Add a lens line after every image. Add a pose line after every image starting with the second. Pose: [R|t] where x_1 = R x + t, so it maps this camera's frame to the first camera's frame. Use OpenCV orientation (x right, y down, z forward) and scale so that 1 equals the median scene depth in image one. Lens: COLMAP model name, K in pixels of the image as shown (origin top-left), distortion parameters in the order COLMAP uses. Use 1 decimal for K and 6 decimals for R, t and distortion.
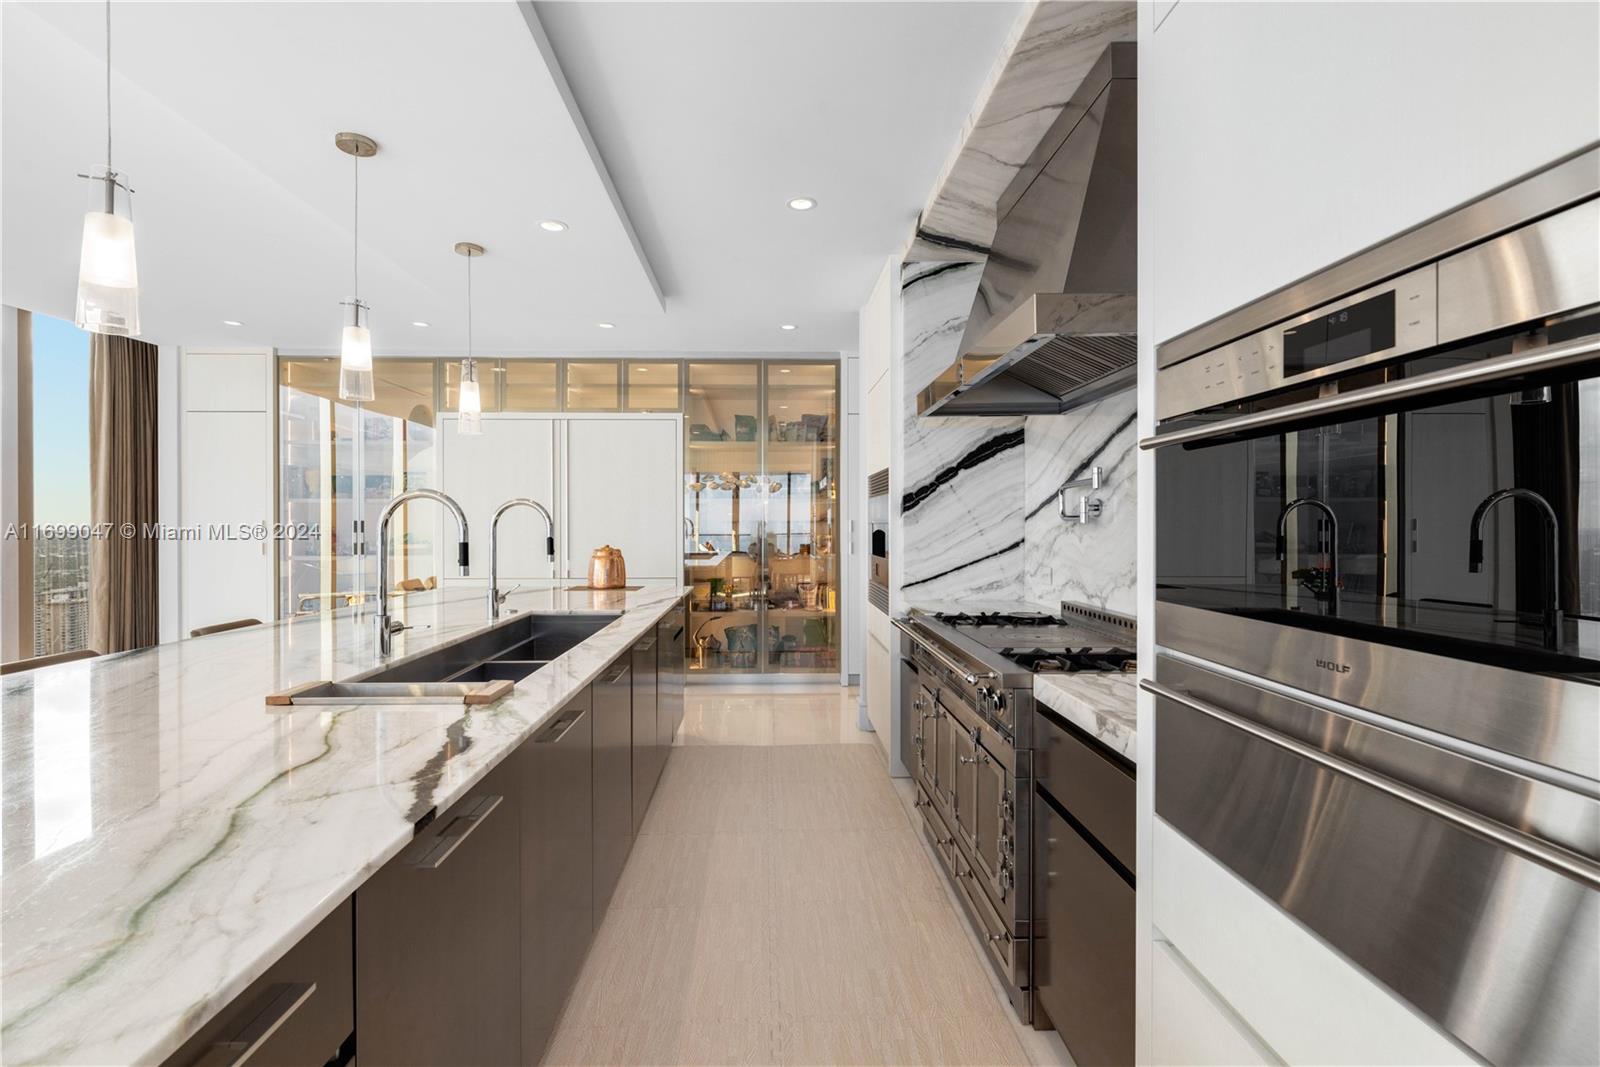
lens RADIAL K [[707.9, 0, 778.6], [0, 707.9, 526.6], [0, 0, 1]] dist [-0.003702, -0.000219]
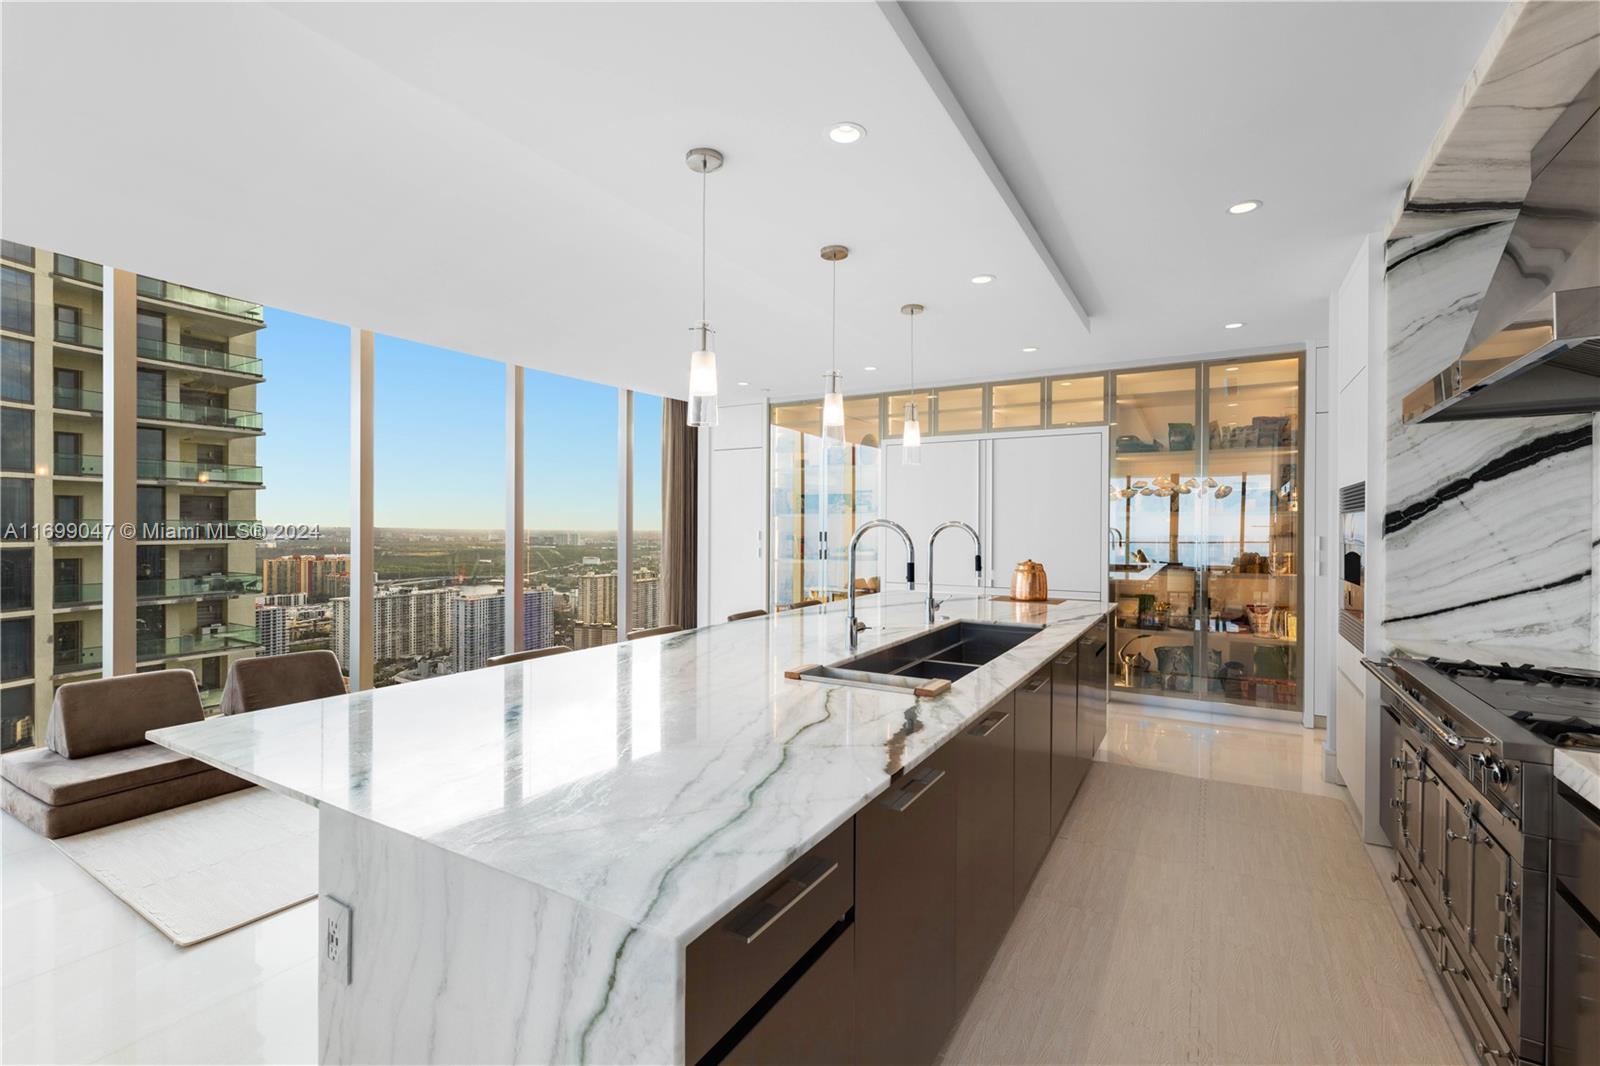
lens RADIAL K [[698.9, 0, 801.3], [0, 698.9, 527.6], [0, 0, 1]] dist [-0.001765, -0.000366]
pose [[0.850707, 0.006489, -0.525600, 0.020001], [-0.007853, 0.999969, -0.000364, -0.022239], [0.525581, 0.004437, 0.850732, -0.082653]]
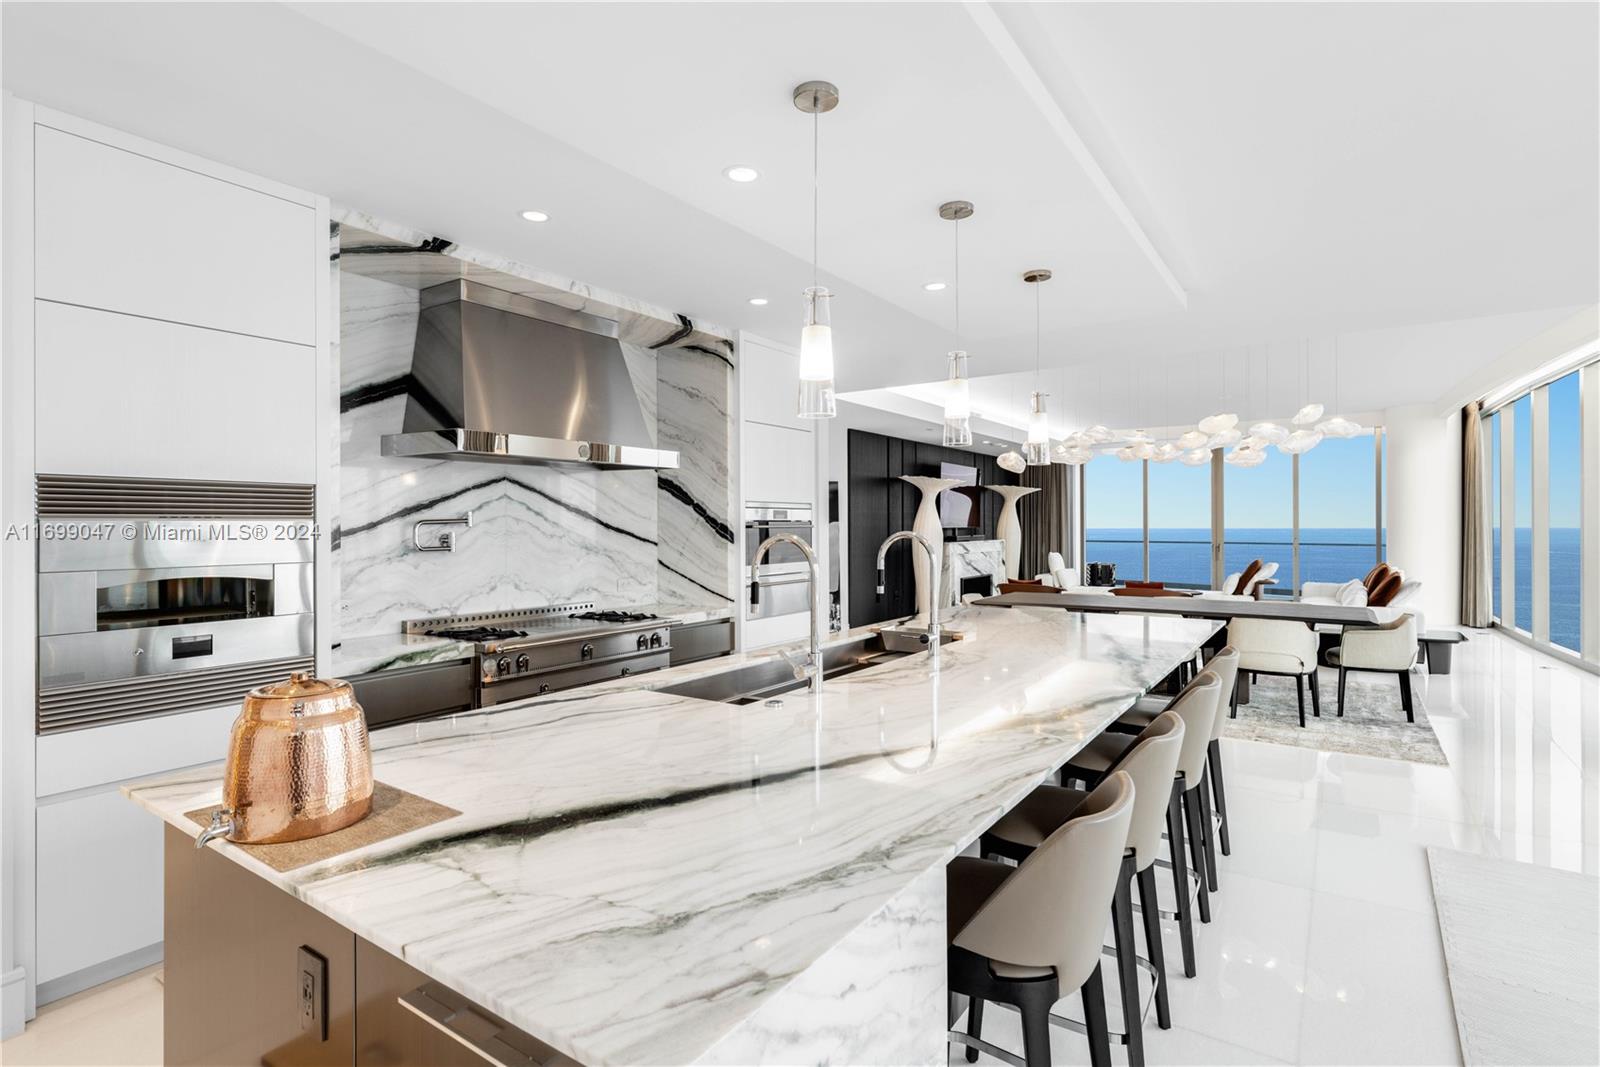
lens RADIAL K [[814.8, 0, 797.3], [0, 814.8, 522.8], [0, 0, 1]] dist [-0.003766, -0.000419]
pose [[-0.846025, 0.005288, 0.533117, -0.685916], [0.007332, 0.999972, 0.001717, -0.045862], [-0.533093, 0.005362, -0.846040, 1.523399]]
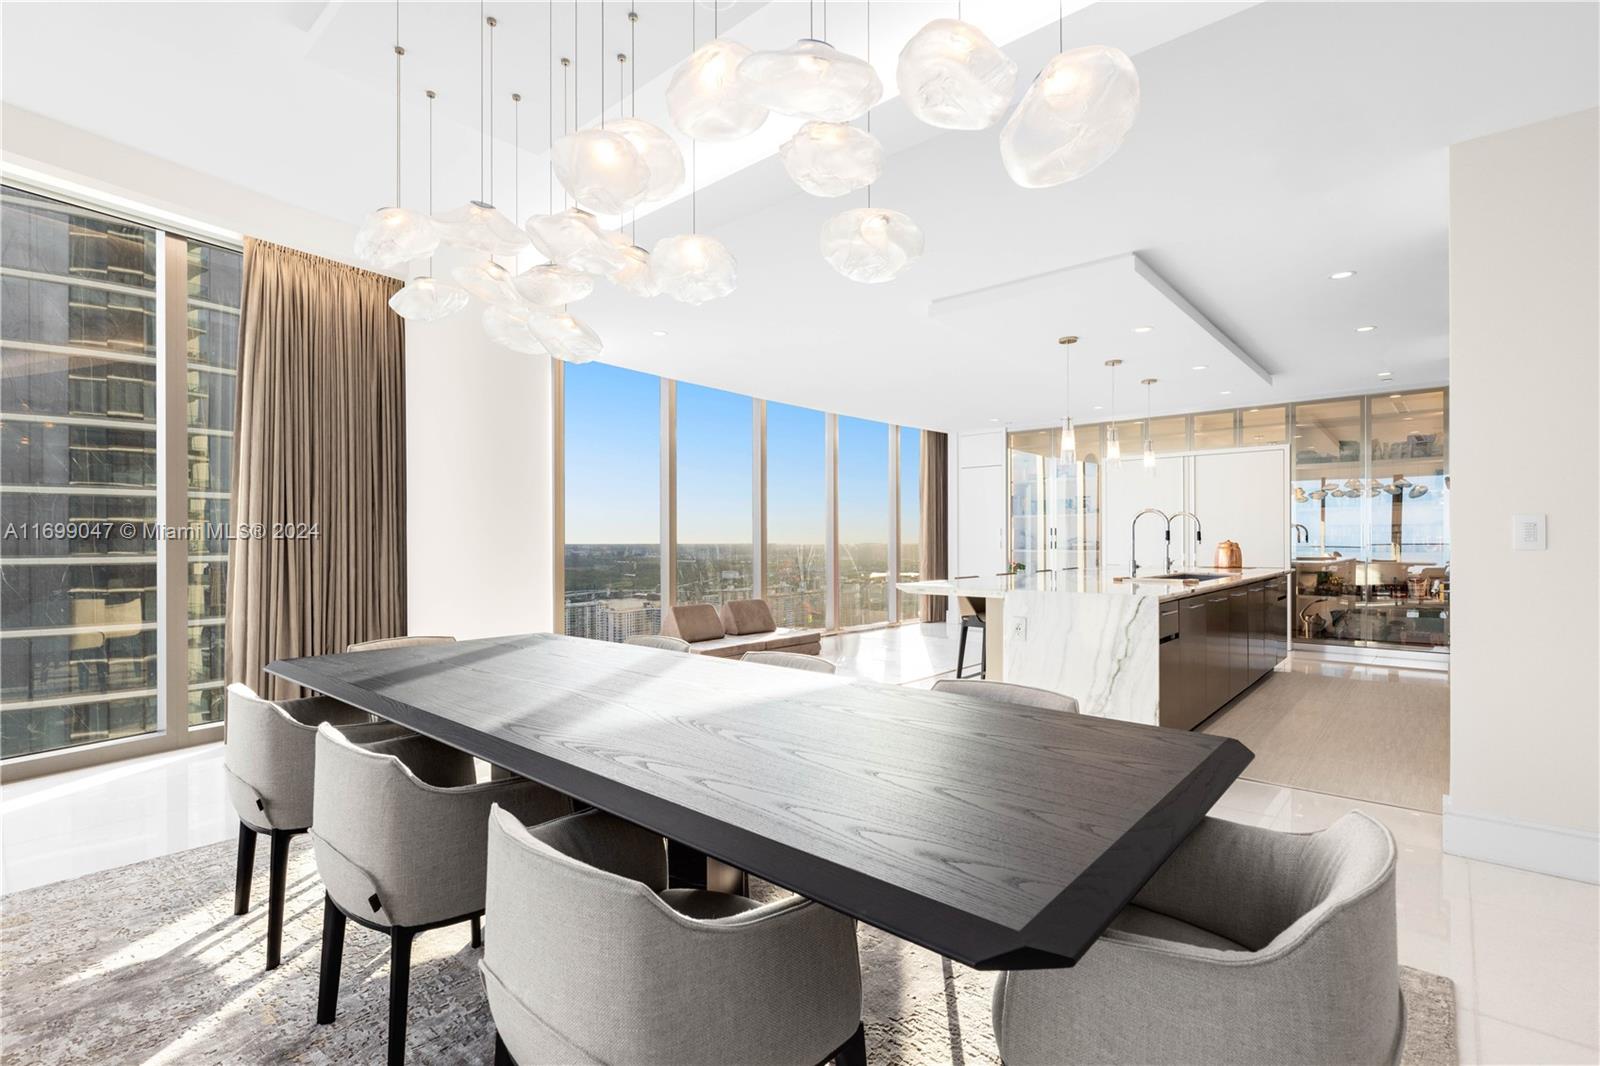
lens RADIAL K [[742.3, 0, 801.5], [0, 742.3, 542.0], [0, 0, 1]] dist [-0.002765, -0.000361]
pose [[0.754177, -0.001753, -0.656669, 0.133191], [0.001311, 0.999998, -0.001164, 0.036599], [0.656670, 0.000017, 0.754178, -1.005964]]
